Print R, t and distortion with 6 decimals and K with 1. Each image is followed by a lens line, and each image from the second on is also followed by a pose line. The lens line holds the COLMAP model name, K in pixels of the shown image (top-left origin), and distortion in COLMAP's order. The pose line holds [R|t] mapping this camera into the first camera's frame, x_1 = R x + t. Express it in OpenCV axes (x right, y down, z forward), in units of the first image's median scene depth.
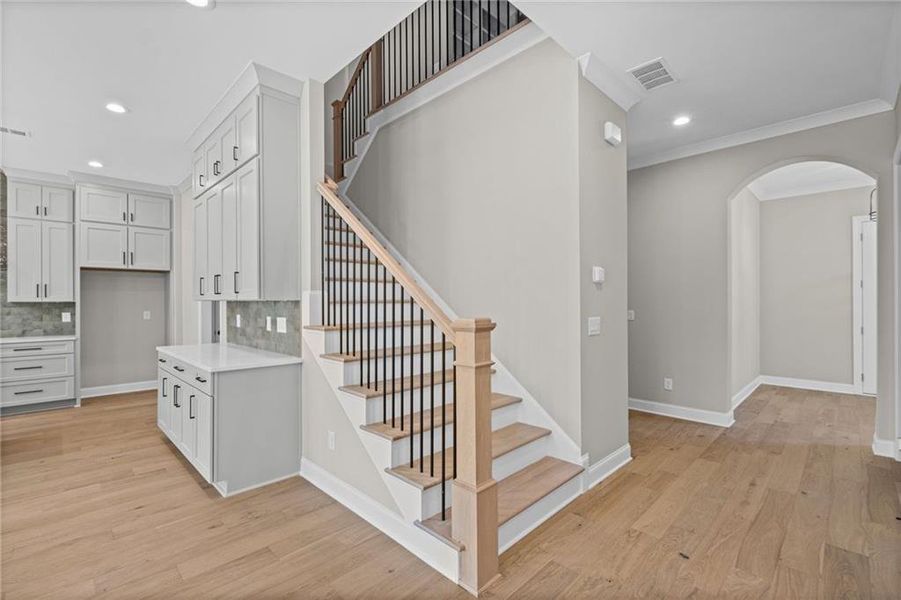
lens RADIAL K [[404.2, 0, 449.6], [0, 404.2, 301.1], [0, 0, 1]] dist [-0.001110, -0.000109]
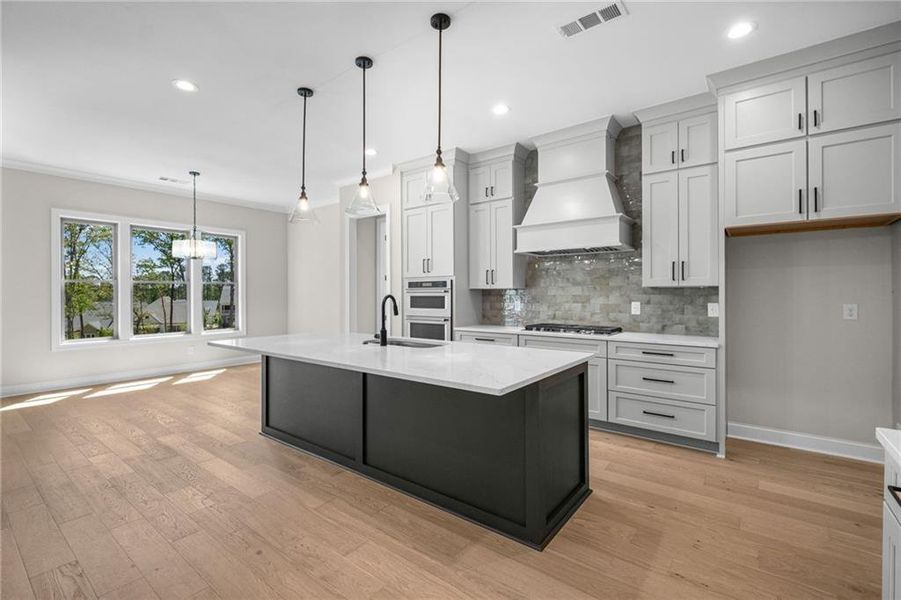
lens RADIAL K [[404.2, 0, 441.6], [0, 404.2, 294.0], [0, 0, 1]] dist [-0.001110, -0.000109]
pose [[0.123409, 0.003517, -0.992350, -0.363719], [0.002536, 0.999989, 0.003860, 0.010758], [0.992353, -0.002993, 0.123398, 0.502012]]
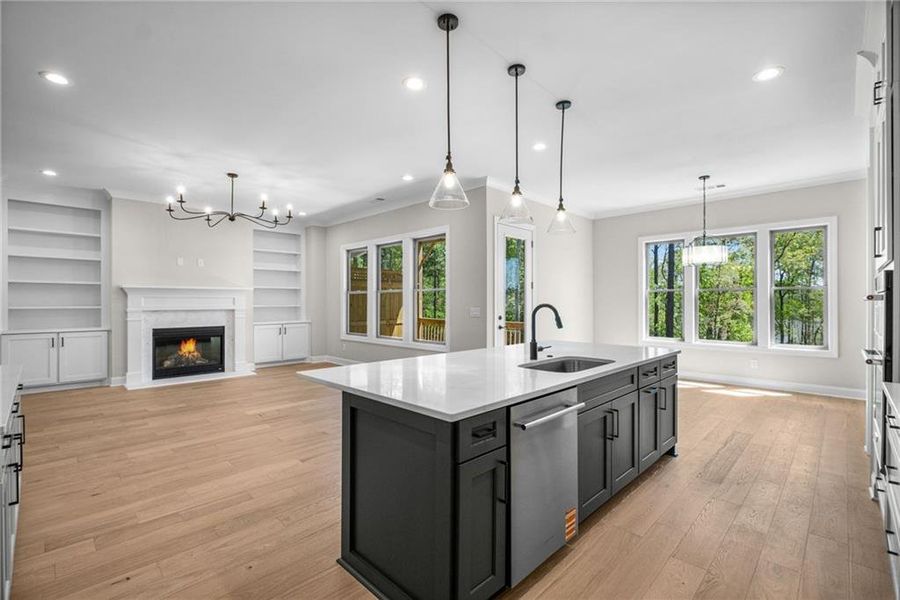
lens RADIAL K [[403.8, 0, 442.5], [0, 403.8, 301.8], [0, 0, 1]] dist [-0.001110, -0.000109]
pose [[-0.999997, 0.002114, -0.001355, -0.896655], [0.002110, 0.999993, 0.003104, 0.008360], [0.001361, 0.003101, -0.999994, 1.099160]]
